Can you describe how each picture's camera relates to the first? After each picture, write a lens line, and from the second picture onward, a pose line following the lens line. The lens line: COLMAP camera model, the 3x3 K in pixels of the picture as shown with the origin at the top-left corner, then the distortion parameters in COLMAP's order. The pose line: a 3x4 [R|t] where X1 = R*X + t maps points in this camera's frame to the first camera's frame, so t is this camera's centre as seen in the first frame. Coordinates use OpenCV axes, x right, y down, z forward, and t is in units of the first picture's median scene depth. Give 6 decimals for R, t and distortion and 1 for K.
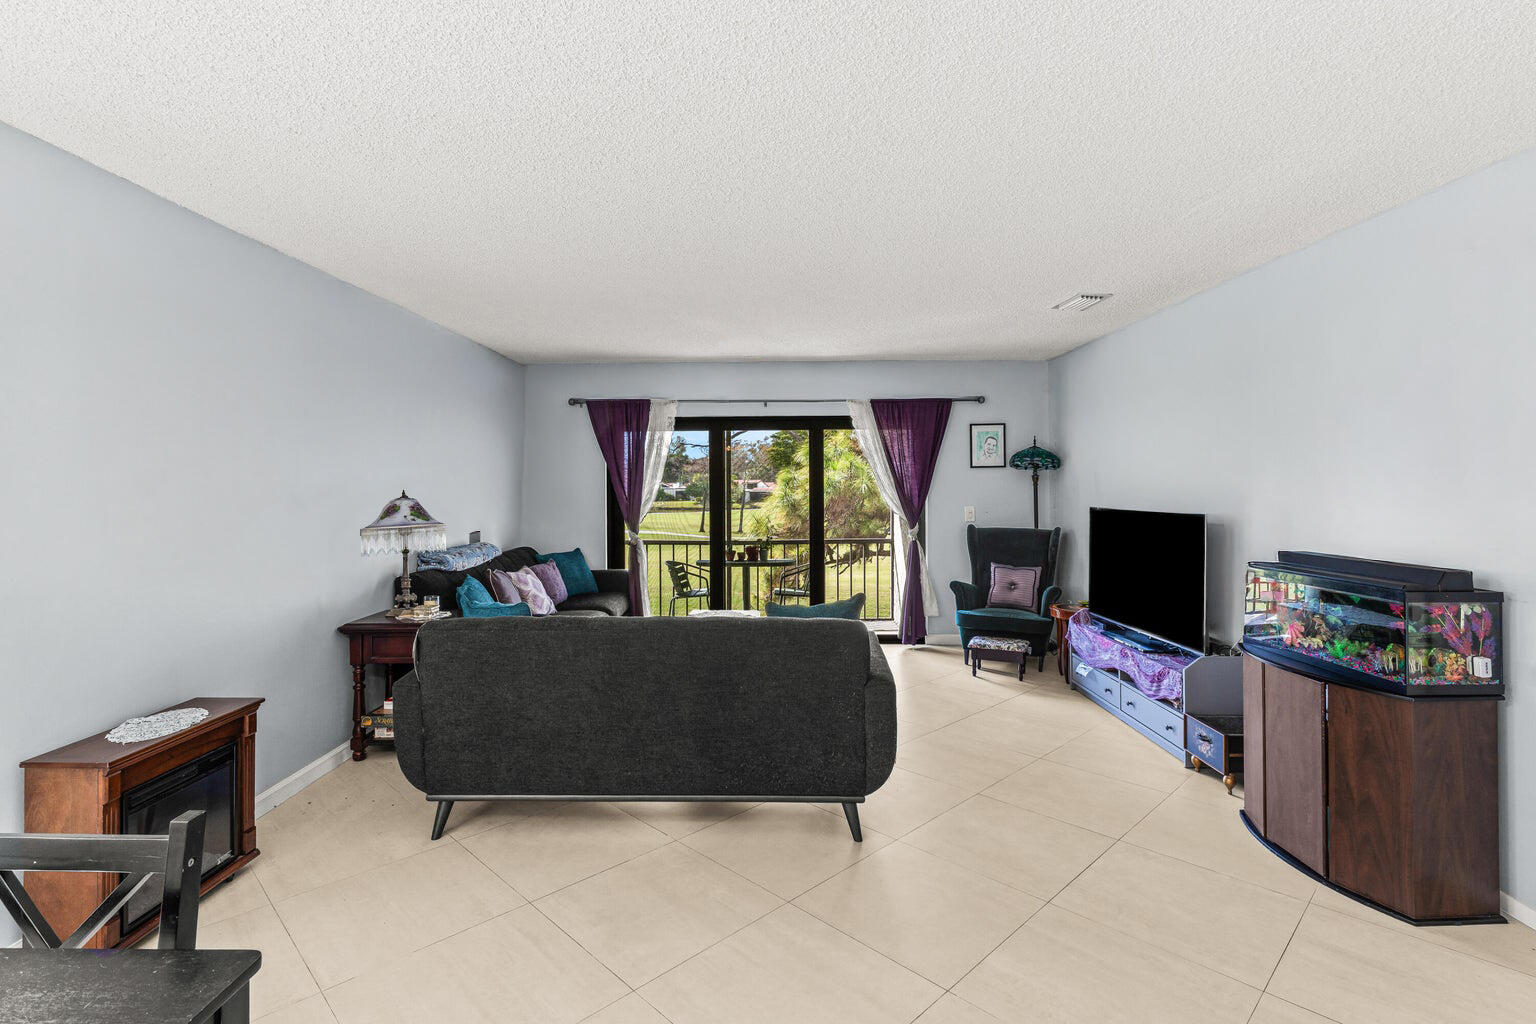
lens RADIAL K [[746.4, 0, 769.2], [0, 746.4, 480.6], [0, 0, 1]] dist [0.005630, -0.001743]
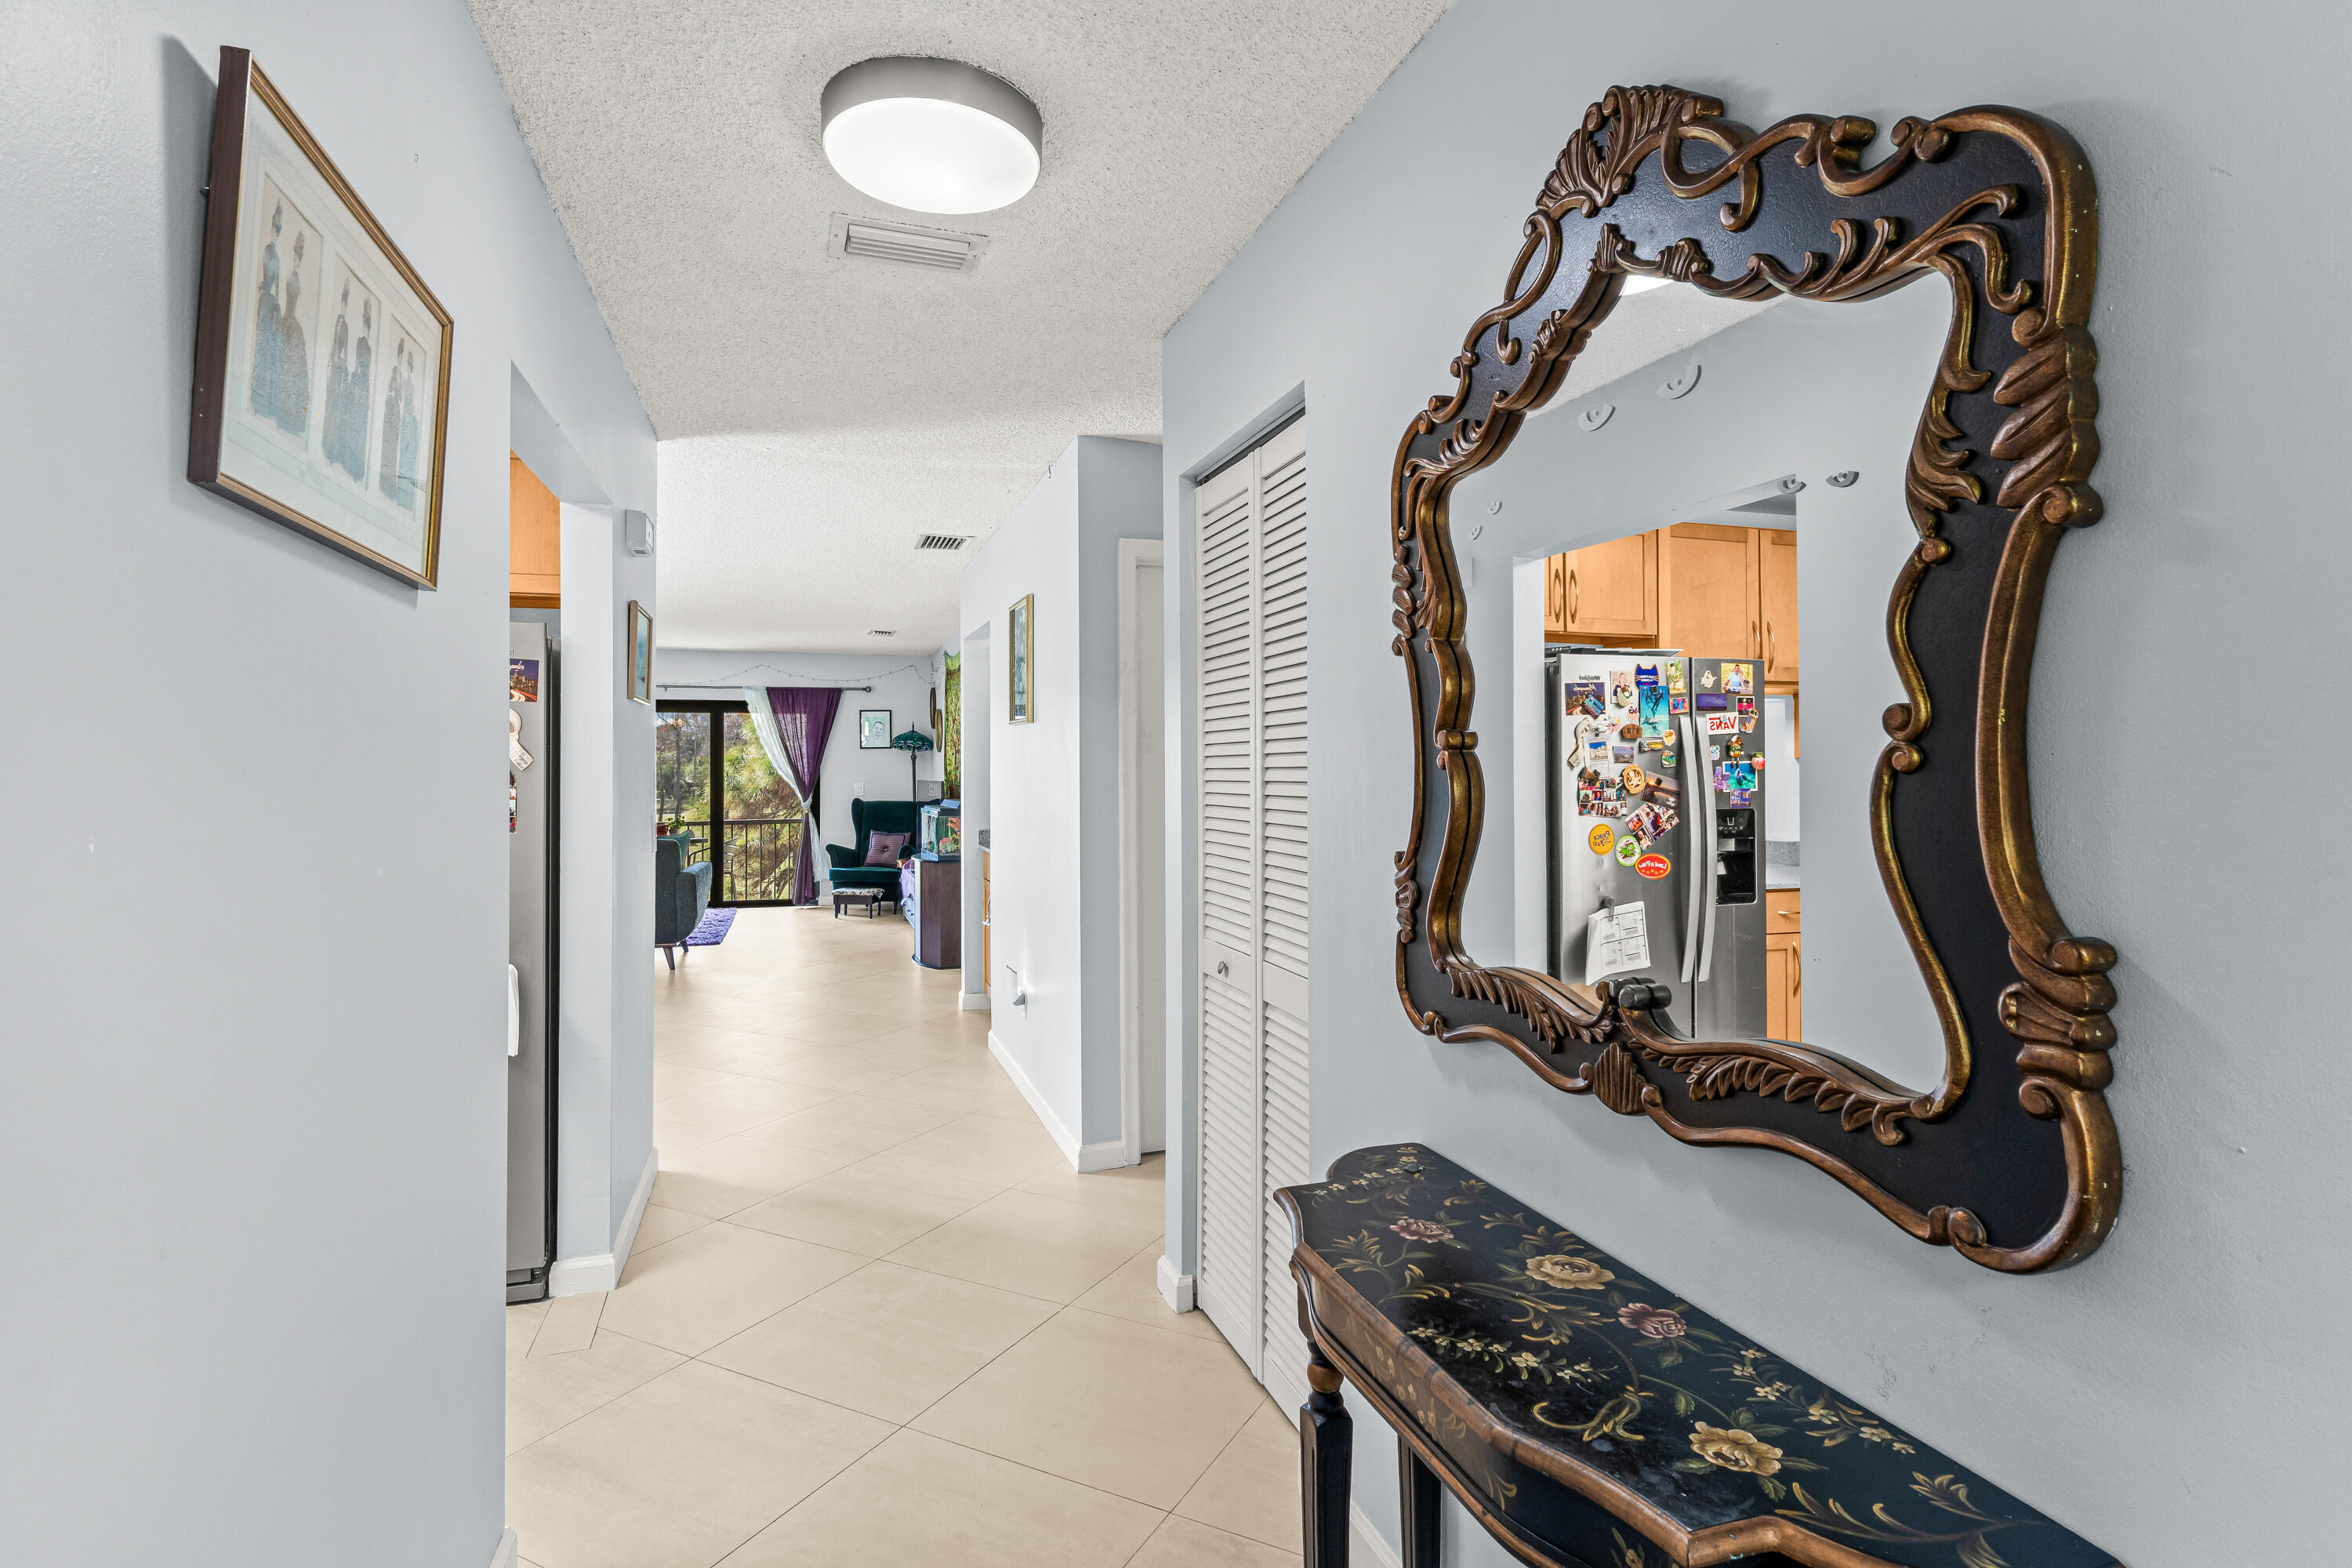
lens RADIAL K [[1178.0, 0, 1148.3], [0, 1178.0, 747.8], [0, 0, 1]] dist [0.000153, -0.000129]
pose [[0.955257, 0.006910, 0.295698, 0.169367], [-0.002899, 0.999898, -0.014002, 0.006076], [-0.295764, 0.012518, 0.955179, -0.902874]]
